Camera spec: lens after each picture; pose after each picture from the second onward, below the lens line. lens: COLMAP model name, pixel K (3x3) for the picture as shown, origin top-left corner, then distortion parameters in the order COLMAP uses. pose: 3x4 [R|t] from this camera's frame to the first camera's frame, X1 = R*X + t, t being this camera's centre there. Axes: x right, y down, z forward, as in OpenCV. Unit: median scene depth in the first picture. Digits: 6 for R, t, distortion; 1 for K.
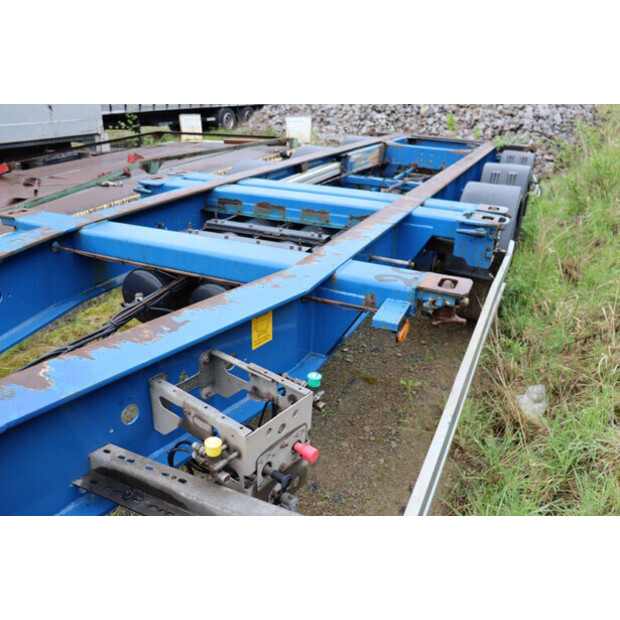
lens RADIAL K [[519.7, 0, 310.0], [0, 519.7, 310.0], [0, 0, 1]] dist [-0.177212, 0.158366]
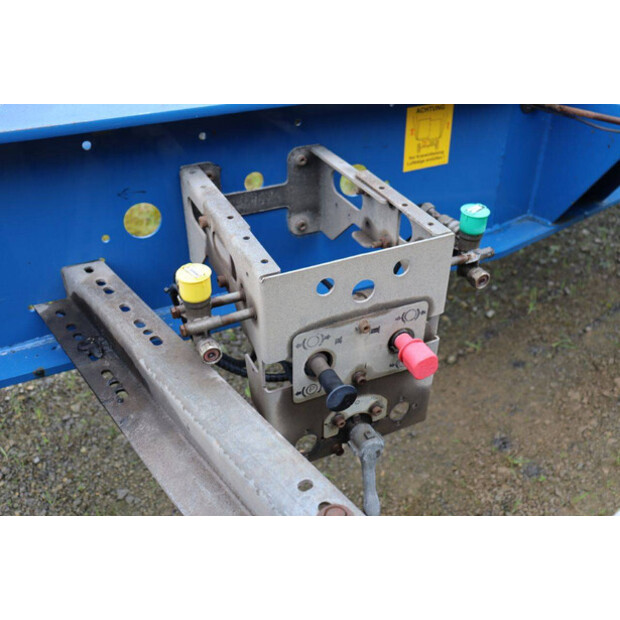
lens RADIAL K [[606.7, 0, 310.0], [0, 606.7, 310.0], [0, 0, 1]] dist [-0.126935, 0.179996]
pose [[0.879918, 0.225175, -0.418380, 0.050223], [-0.153688, 0.968116, 0.197816, 0.051521], [0.449583, -0.109762, 0.886469, 0.170025]]
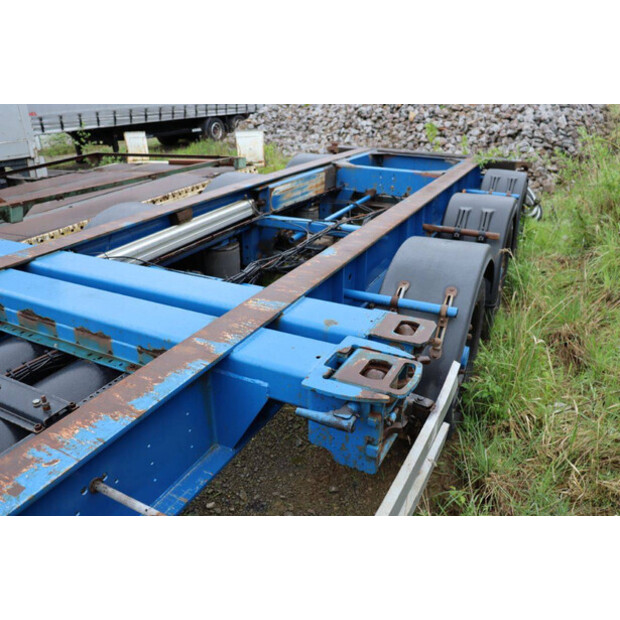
lens RADIAL K [[499.6, 0, 310.0], [0, 499.6, 310.0], [0, 0, 1]] dist [-0.178802, 0.148389]
pose [[0.999069, -0.013700, -0.040917, 0.233029], [0.014045, 0.999868, 0.008153, -0.184016], [0.040800, -0.008720, 0.999129, 0.395493]]
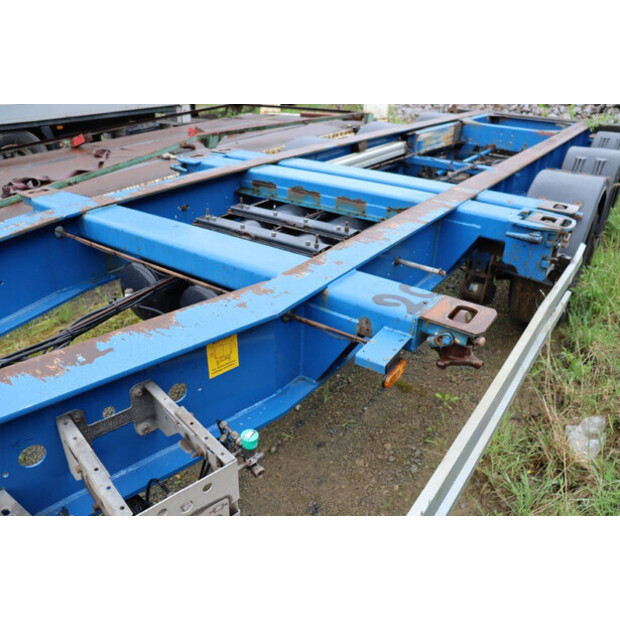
lens RADIAL K [[499.6, 0, 310.0], [0, 499.6, 310.0], [0, 0, 1]] dist [-0.178802, 0.148389]
pose [[0.982860, 0.076344, -0.167801, 0.083252], [-0.065332, 0.995391, 0.070202, -0.048069], [0.172387, -0.058036, 0.983318, 0.114176]]
